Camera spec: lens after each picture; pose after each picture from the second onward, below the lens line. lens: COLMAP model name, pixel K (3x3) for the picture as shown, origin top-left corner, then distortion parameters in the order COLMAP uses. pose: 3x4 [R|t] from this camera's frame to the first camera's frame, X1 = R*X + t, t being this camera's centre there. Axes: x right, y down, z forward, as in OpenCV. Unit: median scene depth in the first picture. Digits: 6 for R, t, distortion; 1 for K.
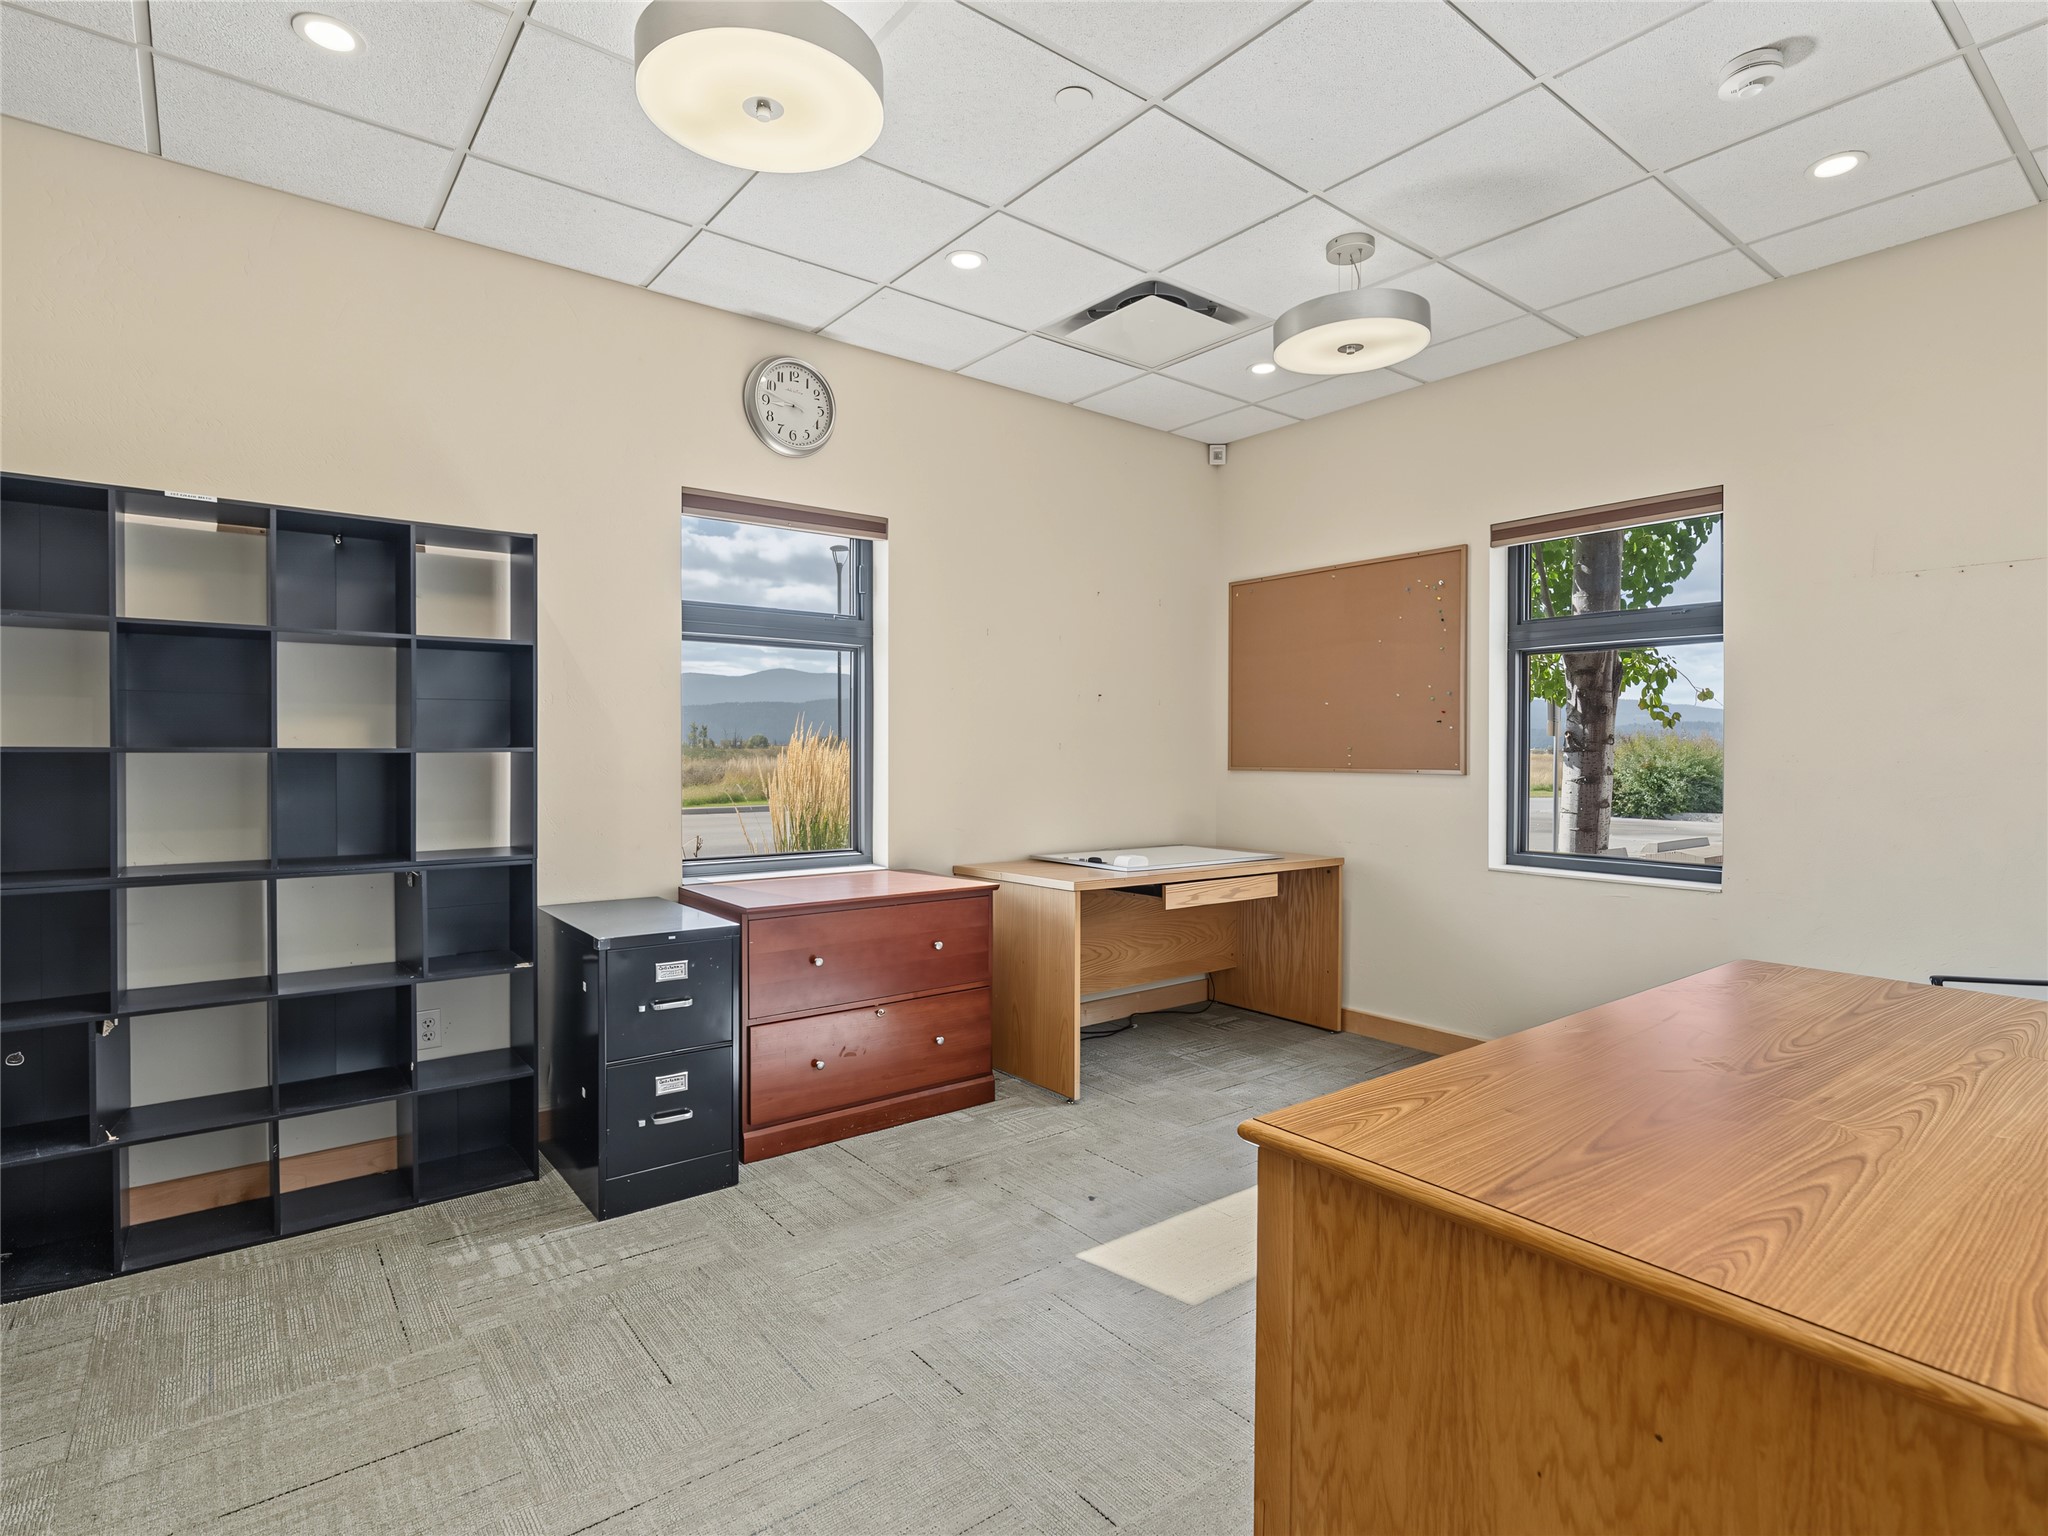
lens RADIAL K [[1049.4, 0, 1031.3], [0, 1049.4, 767.0], [0, 0, 1]] dist [-0.002089, 0.000198]
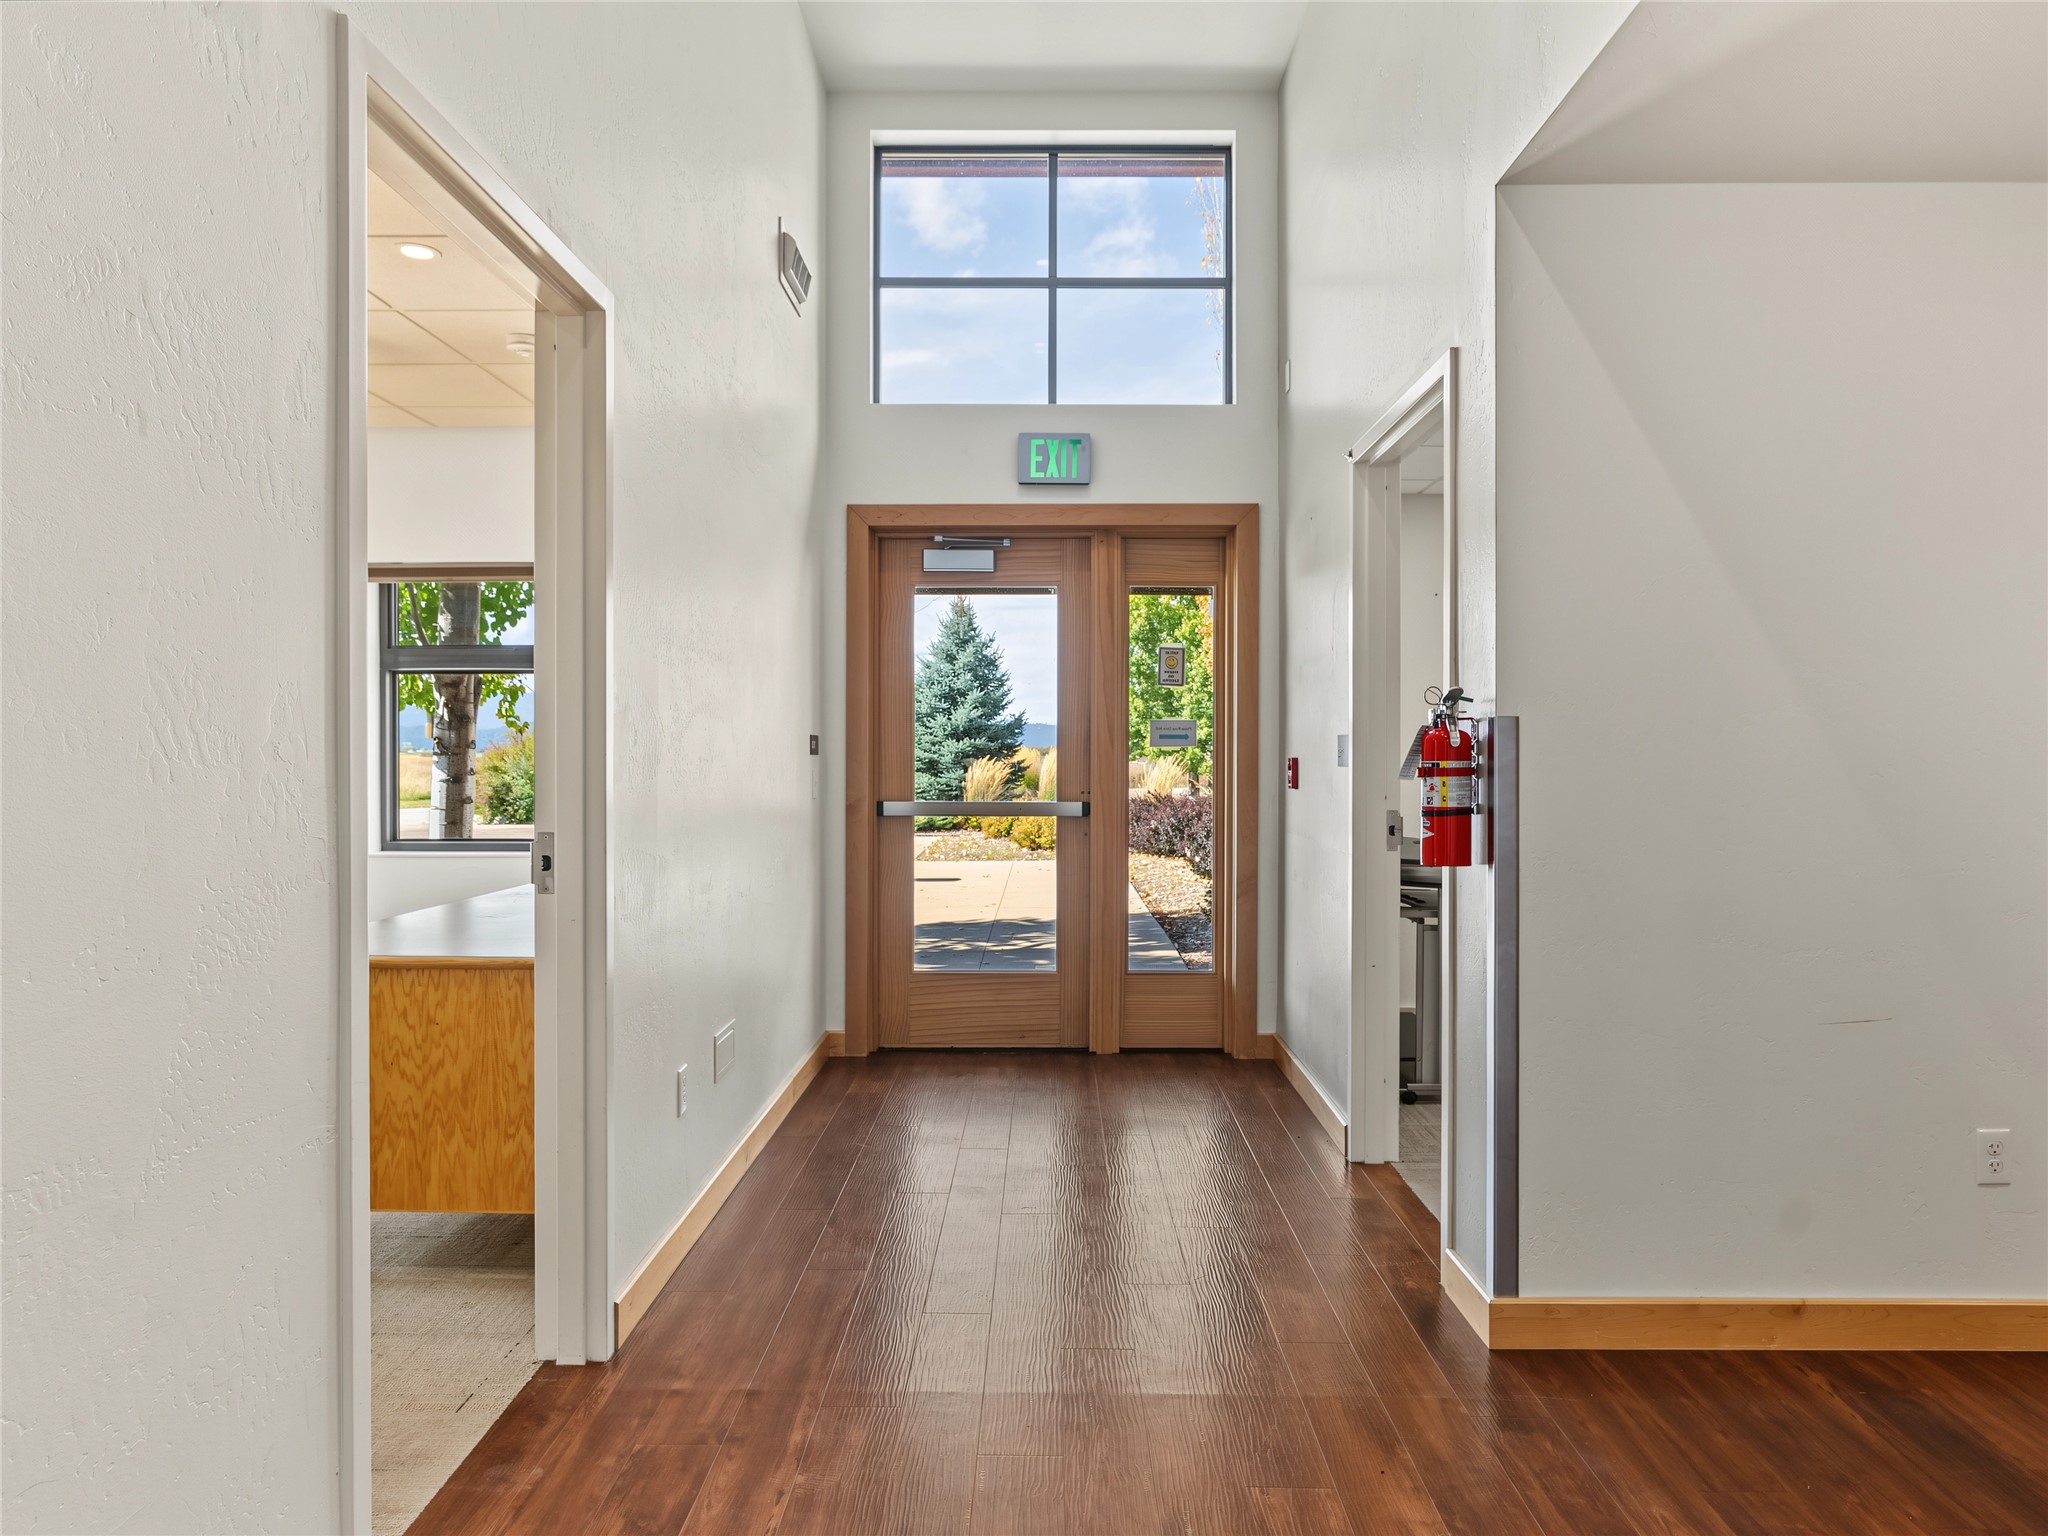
lens RADIAL K [[1278.8, 0, 1025.1], [0, 1278.8, 764.6], [0, 0, 1]] dist [-0.003896, -0.000428]
pose [[0.630026, -0.008900, 0.776523, -0.157503], [0.013812, 0.999905, 0.000254, 0.003992], [-0.776451, 0.010565, 0.630088, -0.359699]]
